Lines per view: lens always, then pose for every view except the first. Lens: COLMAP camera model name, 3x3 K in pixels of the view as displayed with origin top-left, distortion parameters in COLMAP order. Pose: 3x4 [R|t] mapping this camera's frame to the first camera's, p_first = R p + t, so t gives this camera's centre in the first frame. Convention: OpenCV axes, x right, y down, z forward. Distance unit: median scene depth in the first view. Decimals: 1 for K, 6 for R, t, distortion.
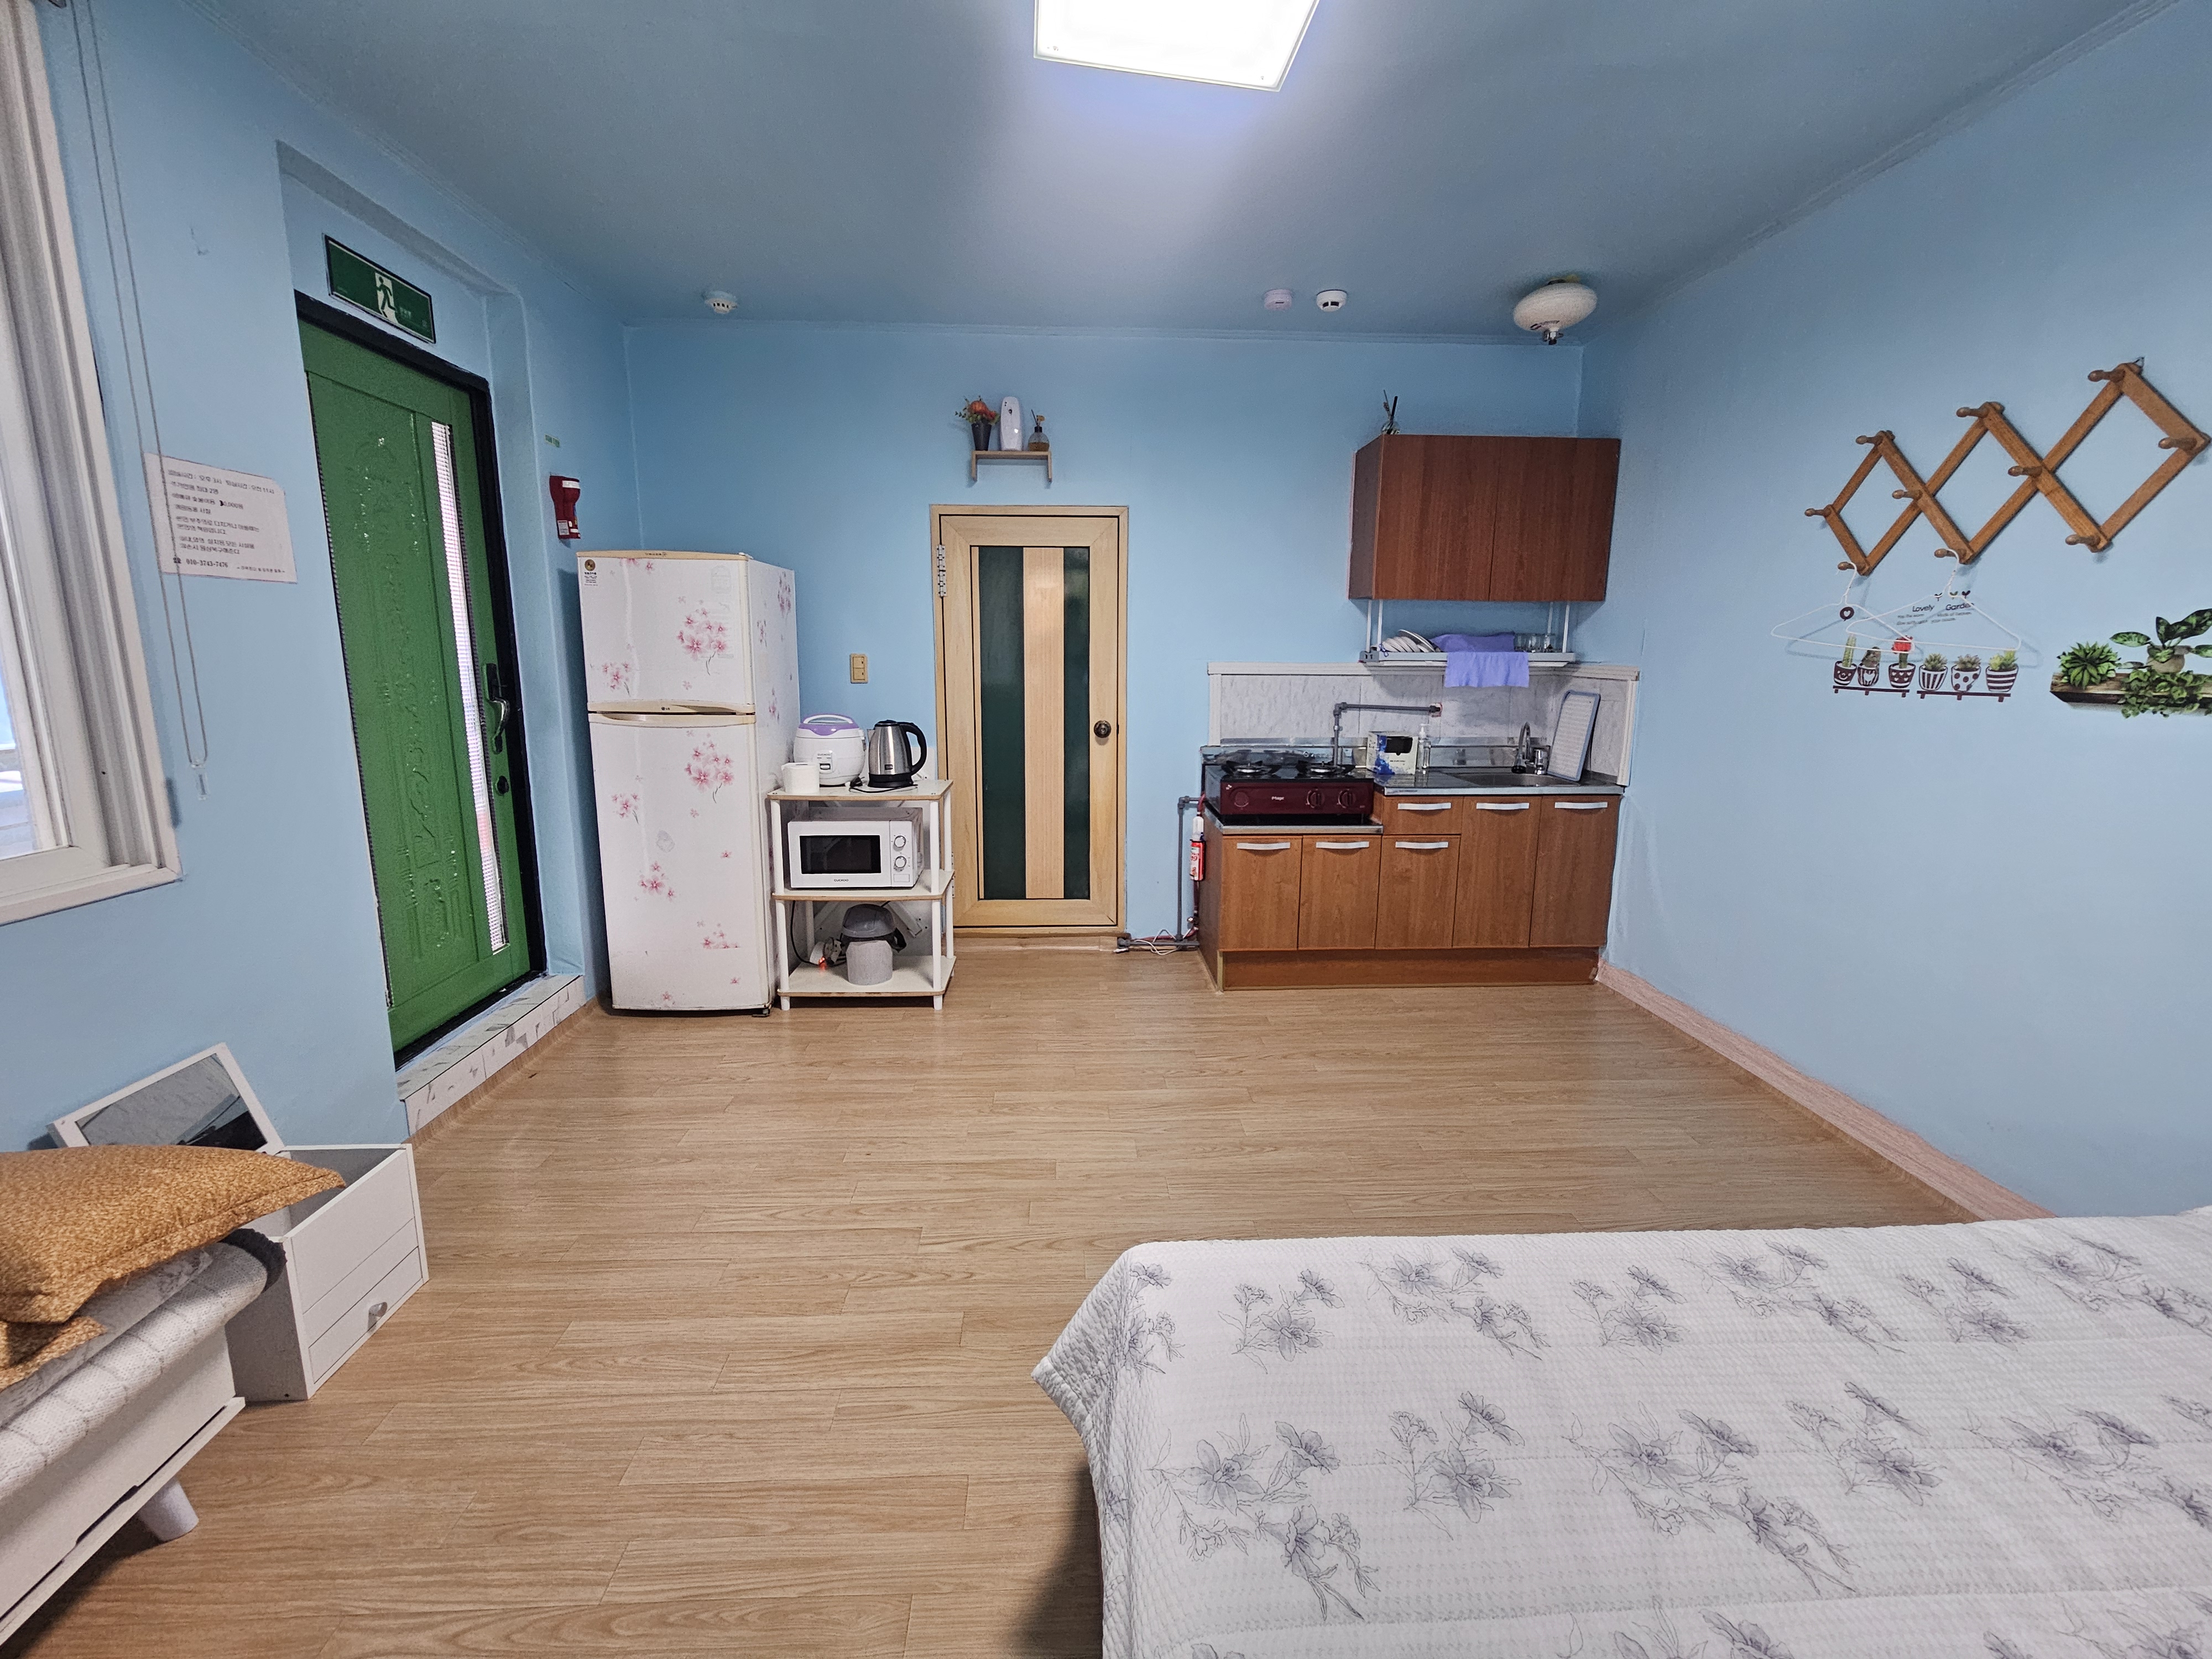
lens RADIAL K [[903.1, 0, 1094.6], [0, 903.1, 810.1], [0, 0, 1]] dist [0.000802, -0.000424]
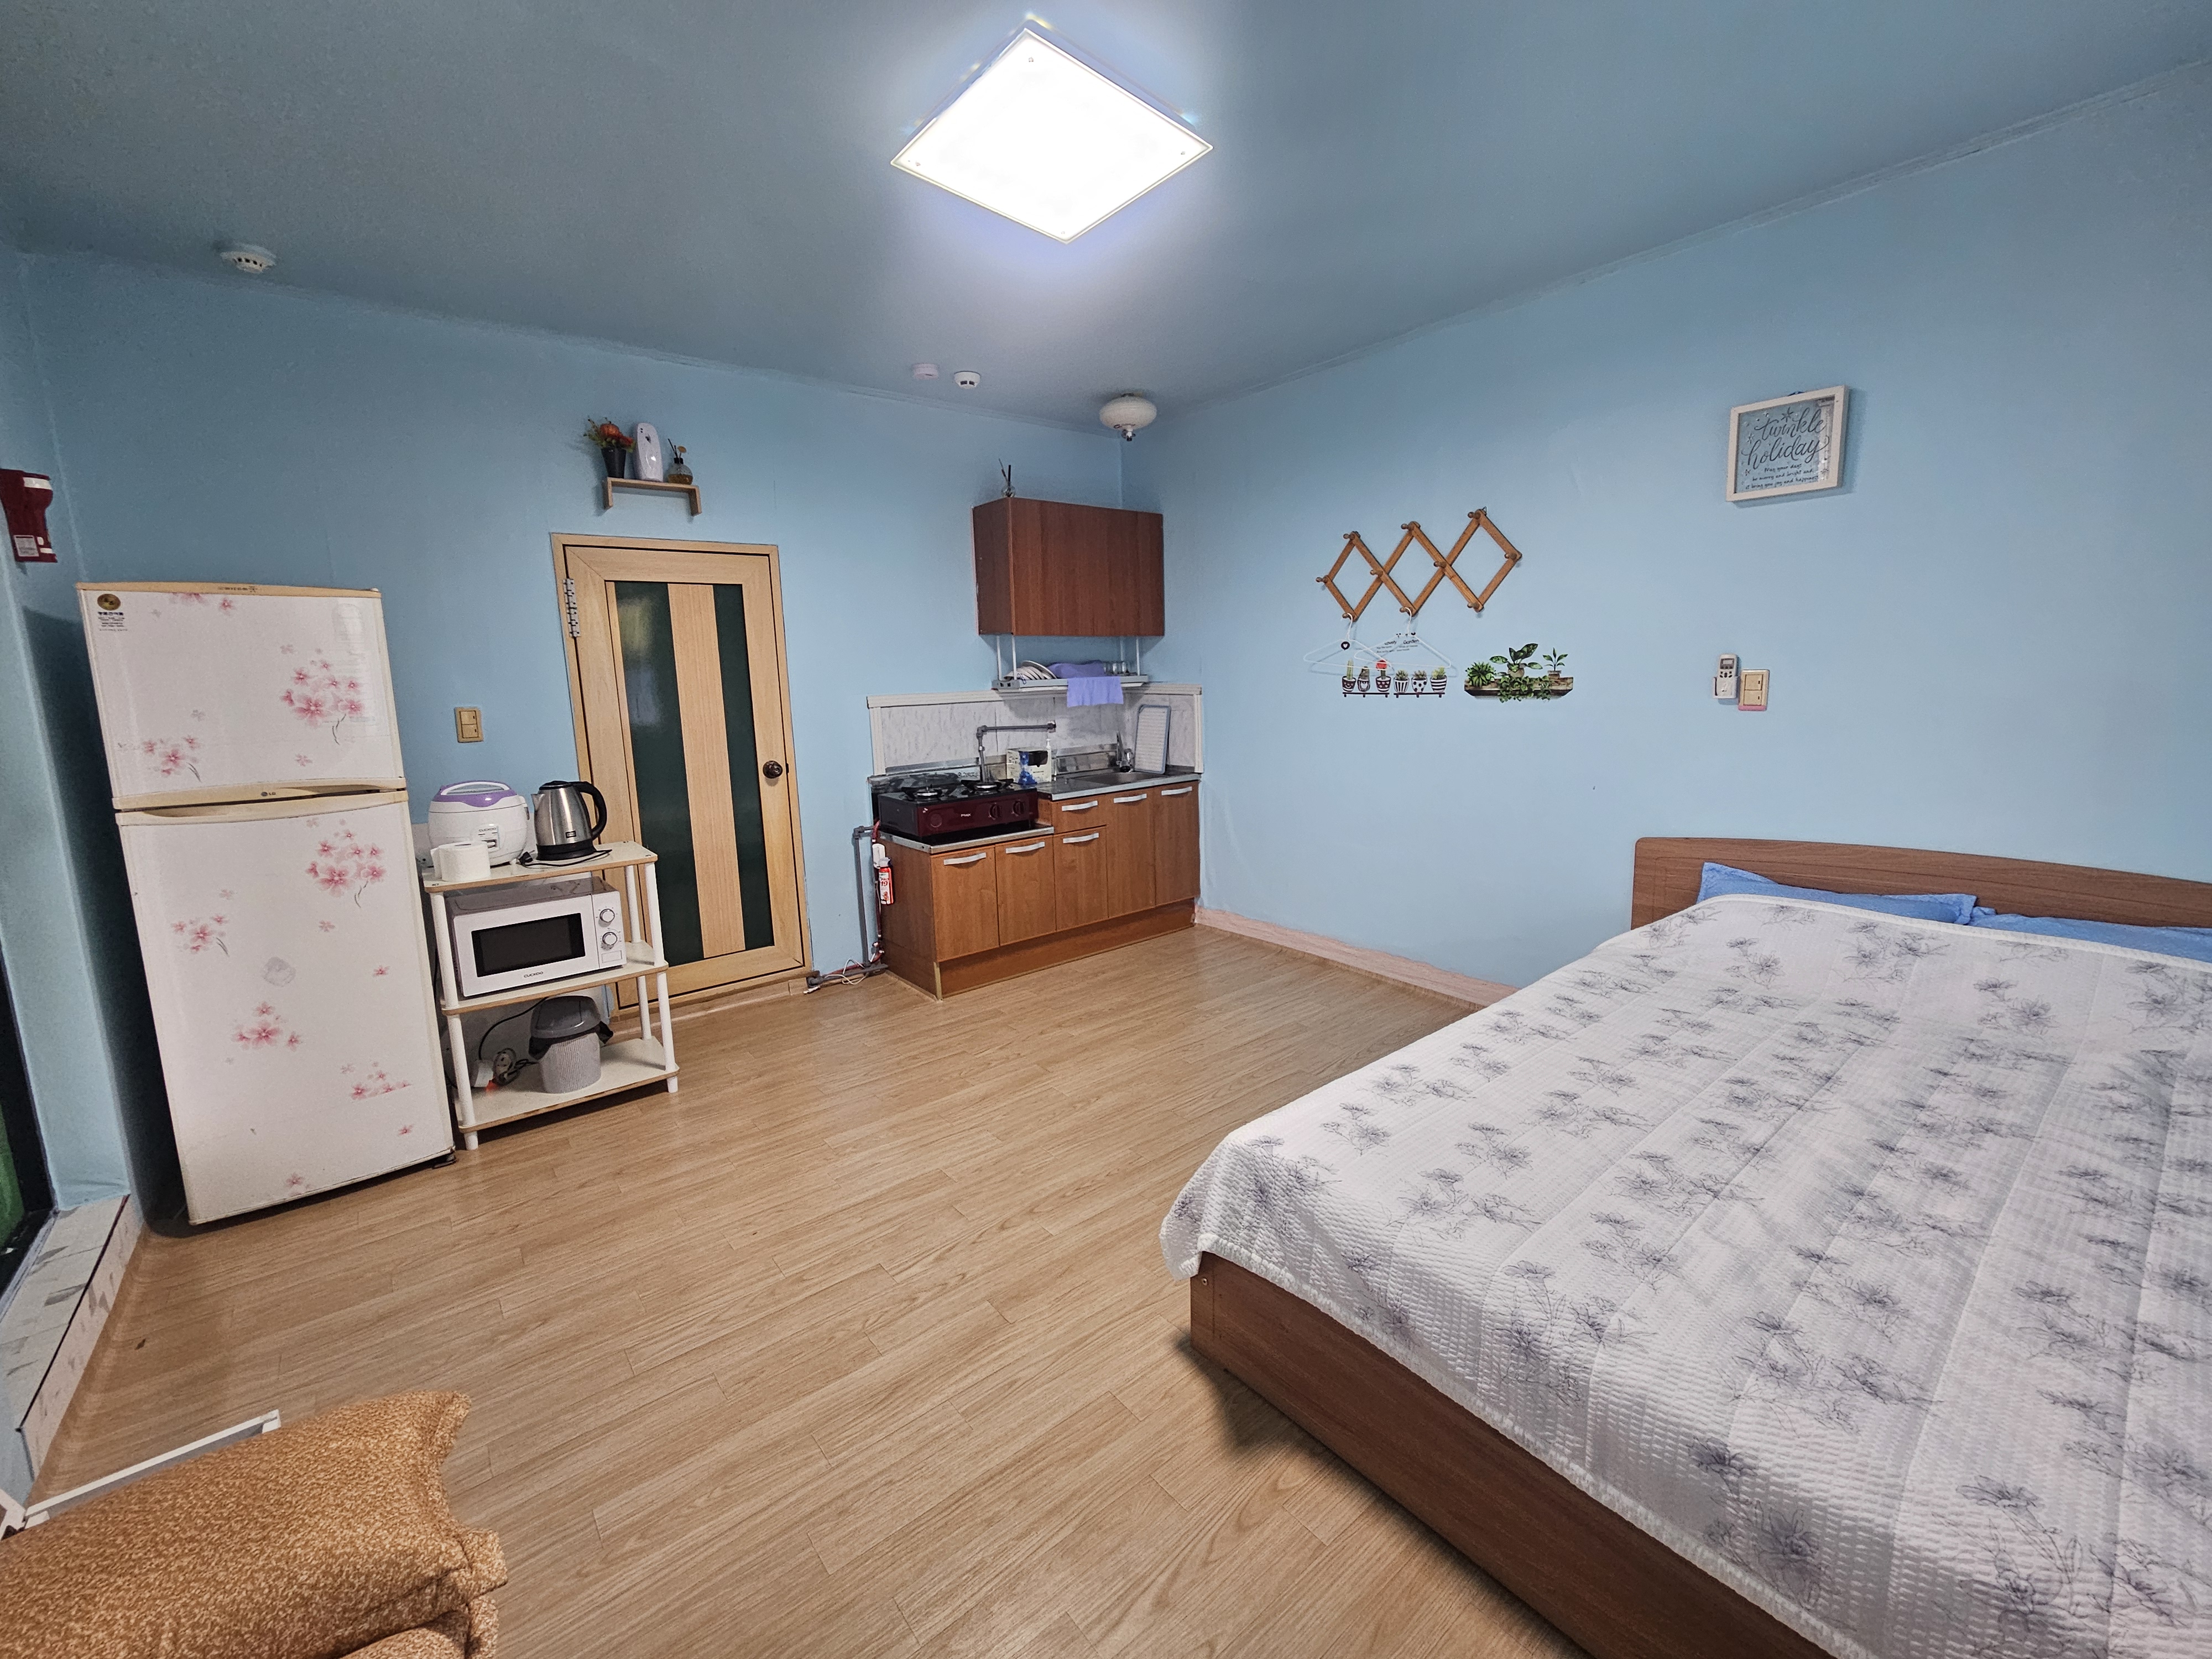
lens RADIAL K [[903.1, 0, 1102.1], [0, 903.1, 810.7], [0, 0, 1]] dist [0.000802, -0.000424]
pose [[0.805393, -0.121989, 0.580052, -0.376060], [0.137002, 0.990406, 0.018063, -0.018852], [-0.576691, 0.064921, 0.814379, -0.002761]]
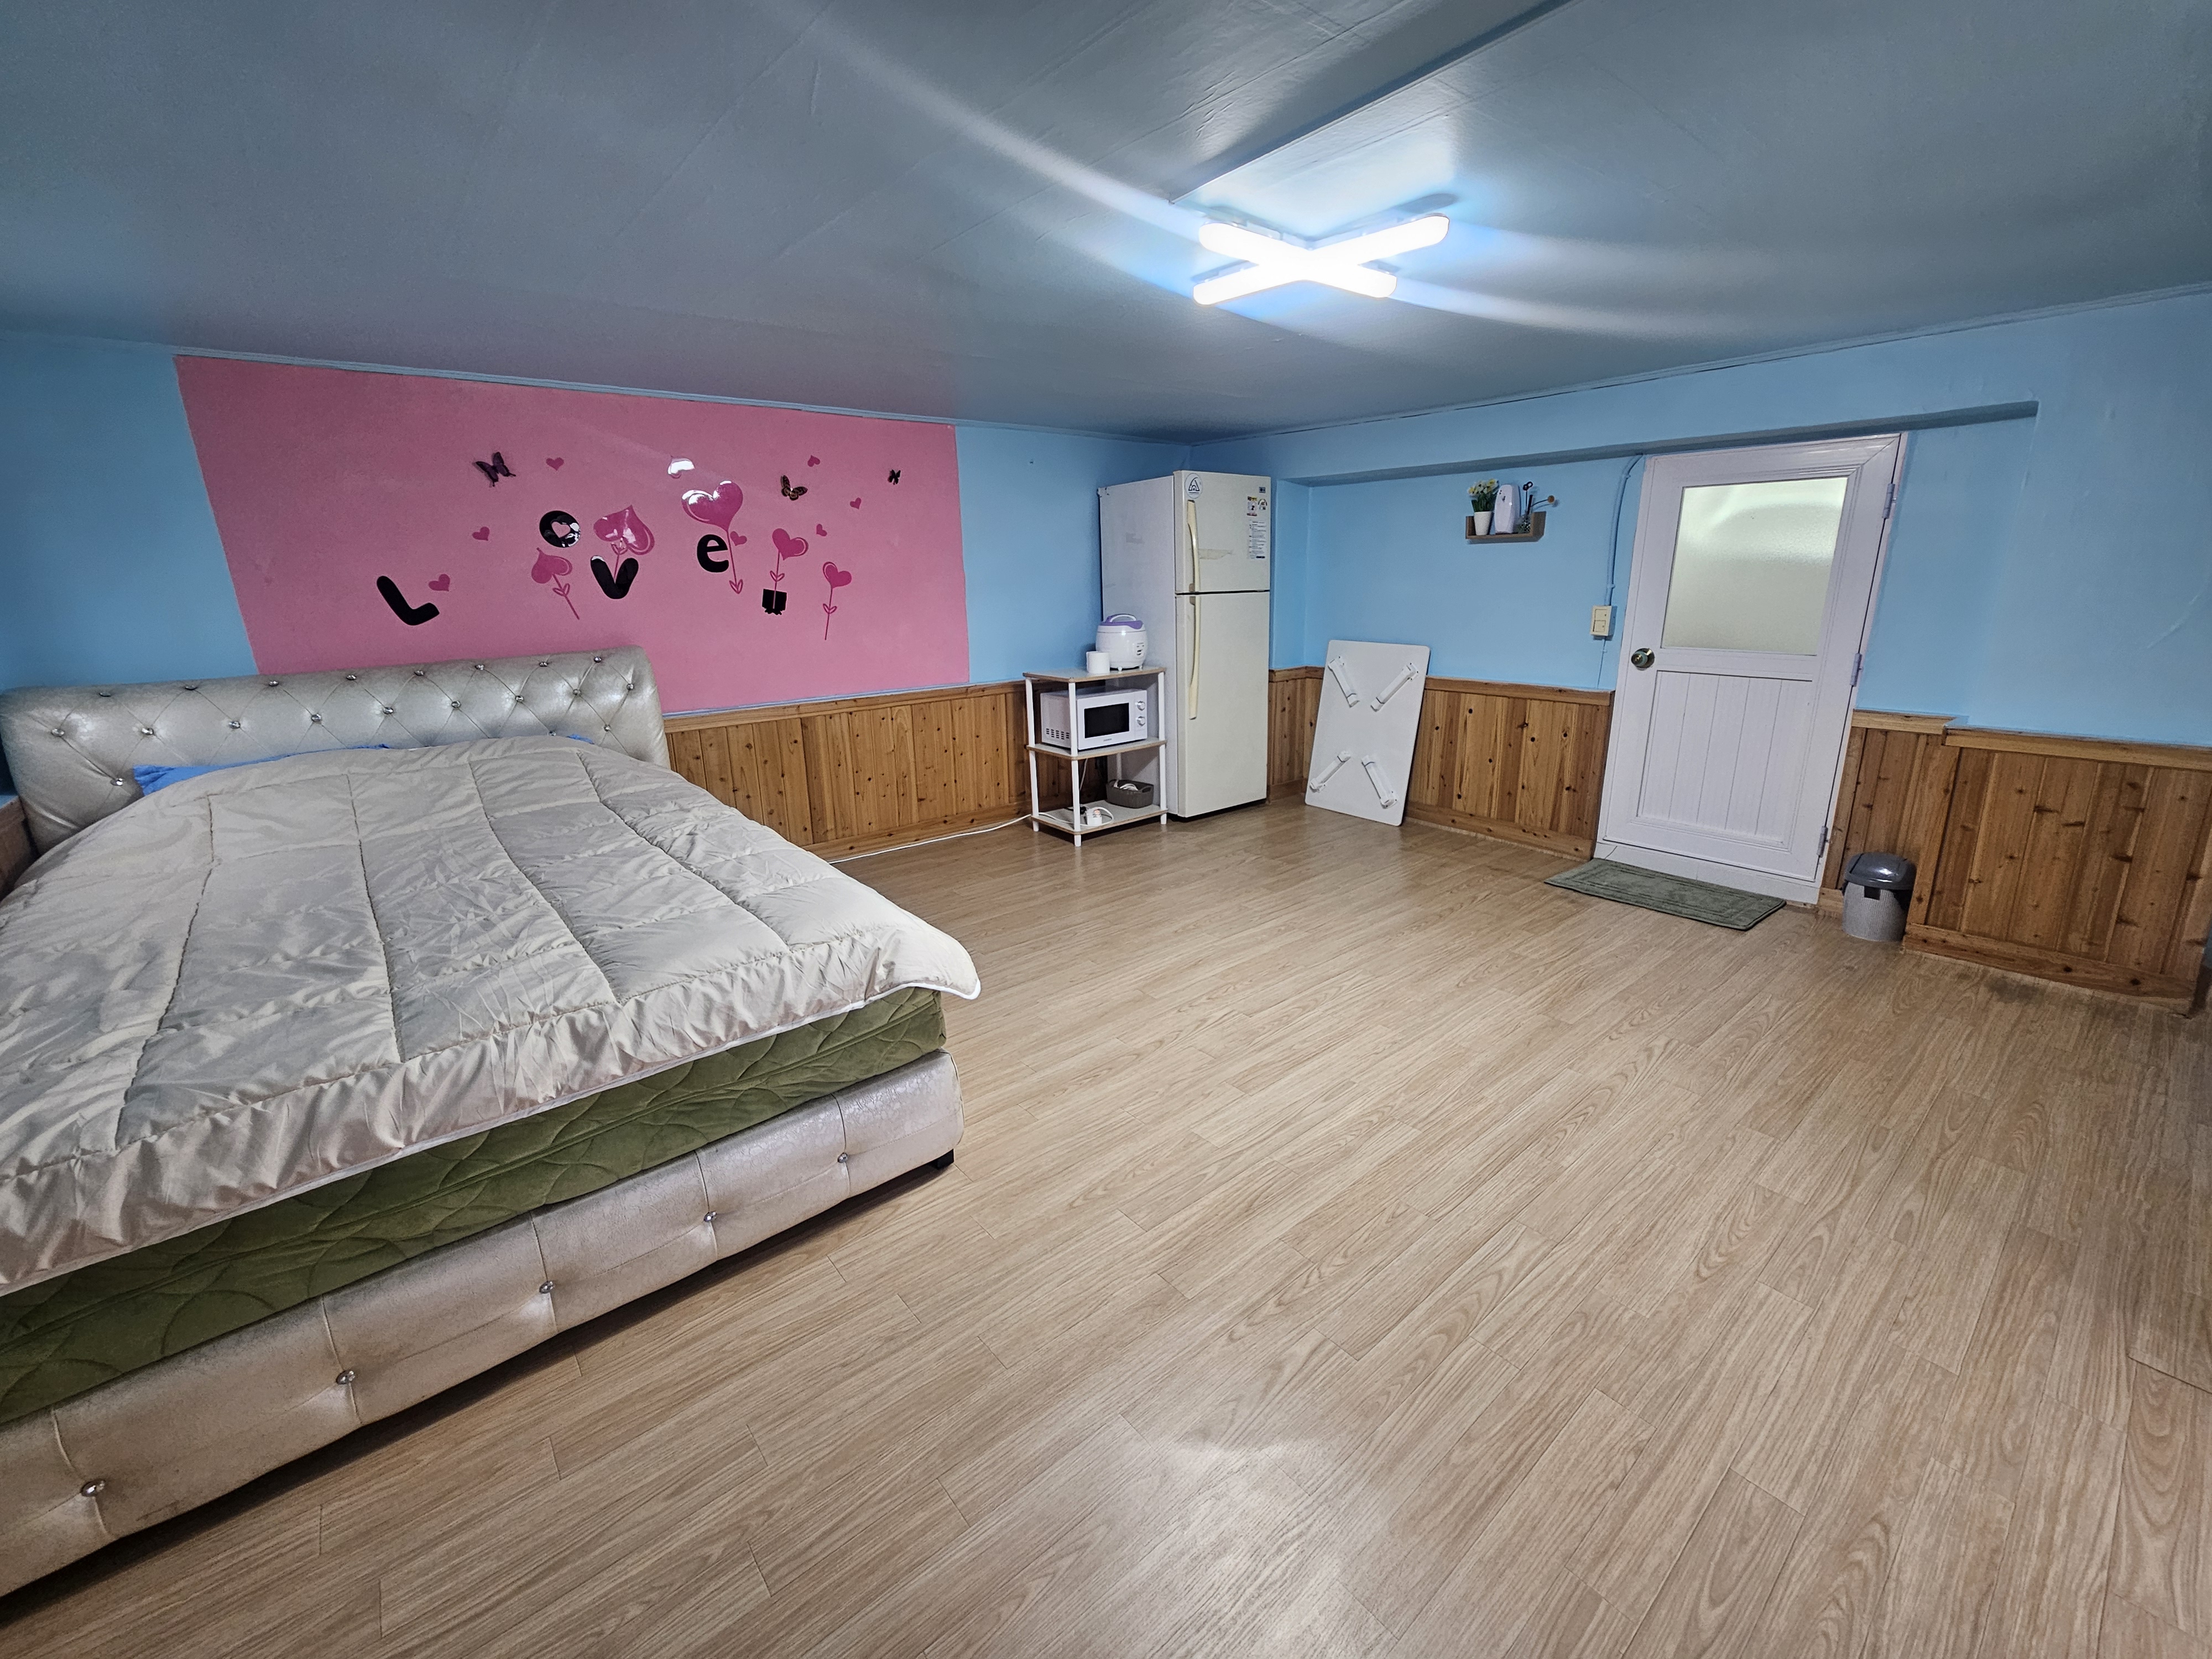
lens RADIAL K [[903.1, 0, 1098.3], [0, 903.1, 798.5], [0, 0, 1]] dist [0.000802, -0.000424]
pose [[-0.799224, 0.162826, -0.578558, 0.492686], [-0.084097, 0.922840, 0.375890, -0.213686], [0.595121, 0.349075, -0.723863, 1.232002]]
